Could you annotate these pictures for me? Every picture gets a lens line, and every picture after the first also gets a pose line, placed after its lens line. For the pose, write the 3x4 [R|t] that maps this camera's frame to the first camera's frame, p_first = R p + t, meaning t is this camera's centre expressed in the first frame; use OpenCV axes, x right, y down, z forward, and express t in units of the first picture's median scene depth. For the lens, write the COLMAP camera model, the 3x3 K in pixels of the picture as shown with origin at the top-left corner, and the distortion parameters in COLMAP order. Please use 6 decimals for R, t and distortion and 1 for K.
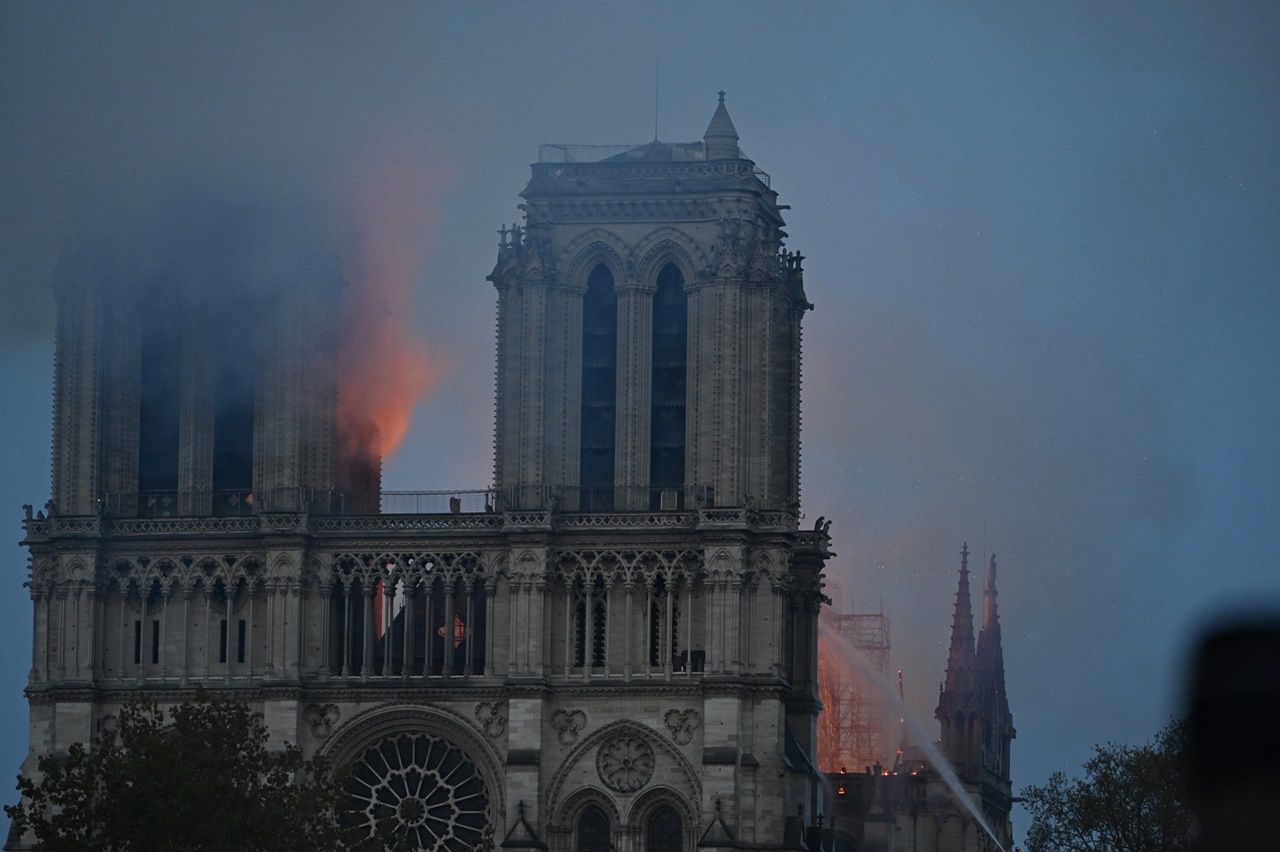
lens RADIAL K [[5541.1, 0, 638.5], [0, 5541.1, 430.0], [0, 0, 1]] dist [-0.105700, 0.000000]
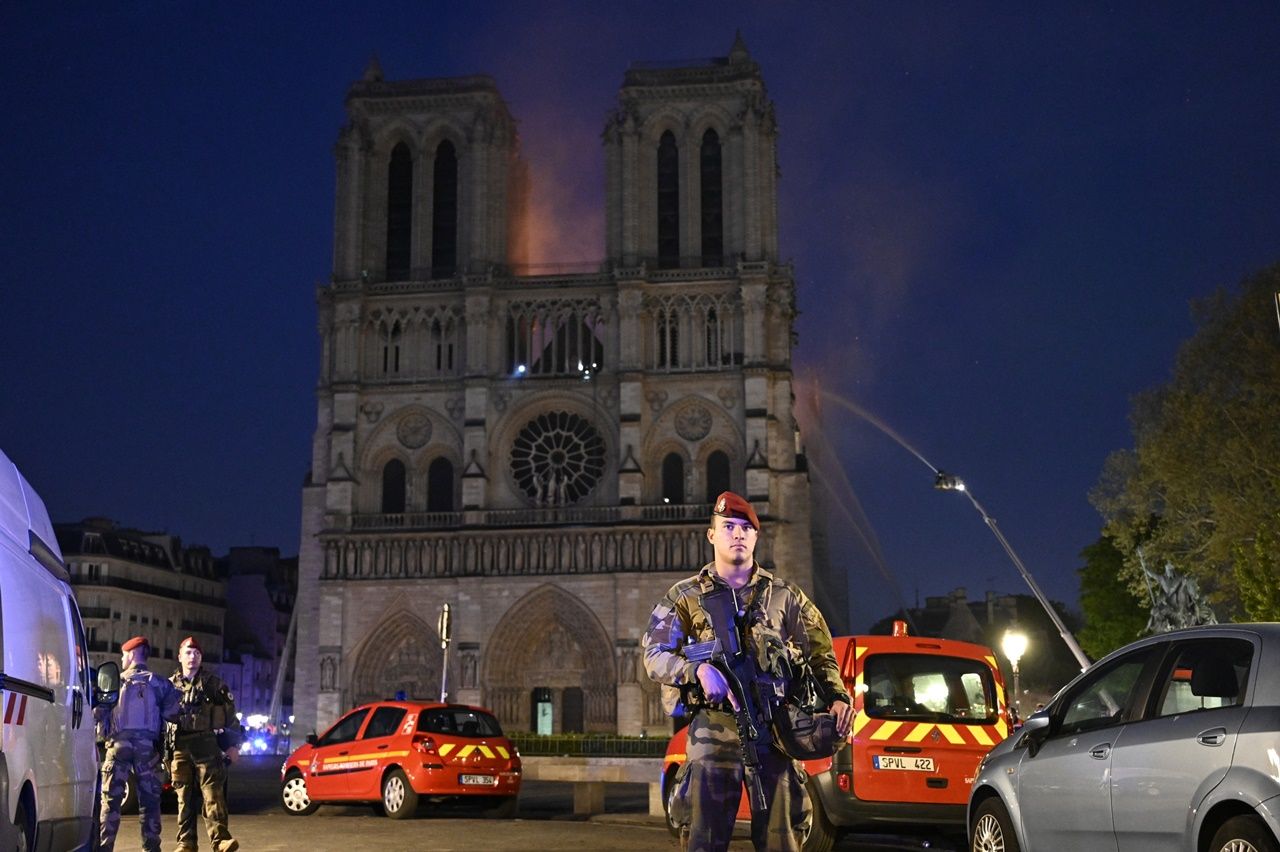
lens RADIAL K [[1450.4, 0, 629.3], [0, 1450.4, 441.1], [0, 0, 1]] dist [-0.003363, 0.000000]
pose [[0.997450, -0.006927, 0.071025, -0.050019], [0.010687, 0.998553, -0.052695, 0.086426], [-0.070558, 0.053320, 0.996082, 0.577674]]
